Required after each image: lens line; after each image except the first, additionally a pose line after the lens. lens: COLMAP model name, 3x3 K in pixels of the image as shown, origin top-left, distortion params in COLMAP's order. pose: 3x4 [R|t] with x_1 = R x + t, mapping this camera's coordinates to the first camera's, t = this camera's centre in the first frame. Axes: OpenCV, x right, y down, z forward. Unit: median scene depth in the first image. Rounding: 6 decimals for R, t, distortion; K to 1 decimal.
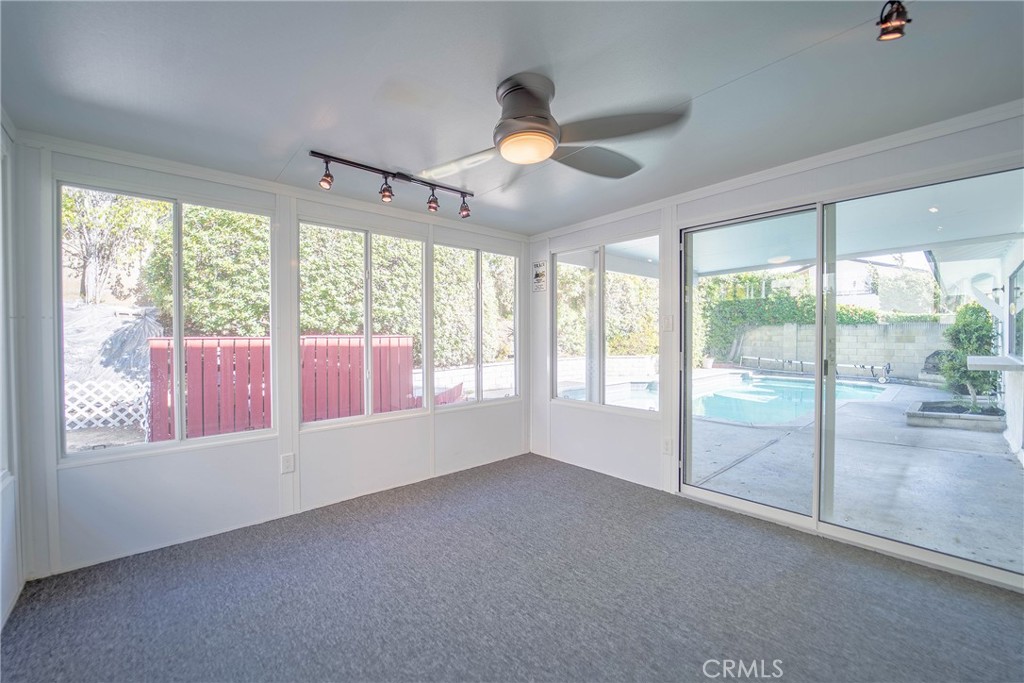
lens RADIAL K [[420.9, 0, 515.7], [0, 420.9, 339.5], [0, 0, 1]] dist [-0.020665, -0.000360]
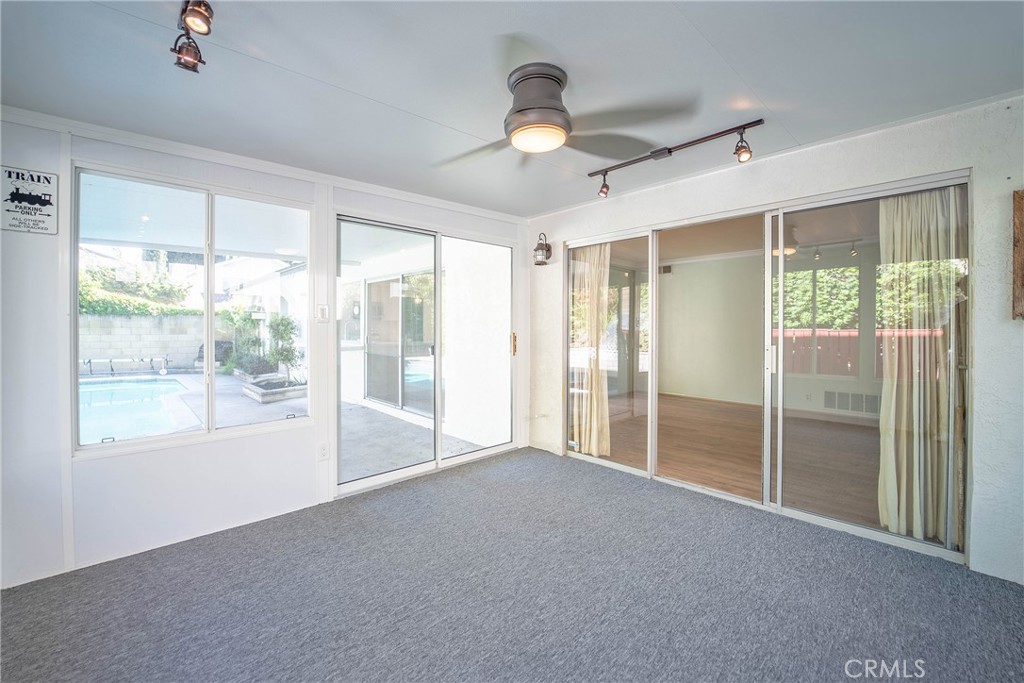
lens RADIAL K [[420.9, 0, 515.0], [0, 420.9, 330.6], [0, 0, 1]] dist [-0.020665, -0.000360]
pose [[-0.034970, -0.006973, 0.999364, -0.500125], [0.009362, 0.999929, 0.007305, -0.005043], [-0.999344, 0.009611, -0.034903, 0.574904]]
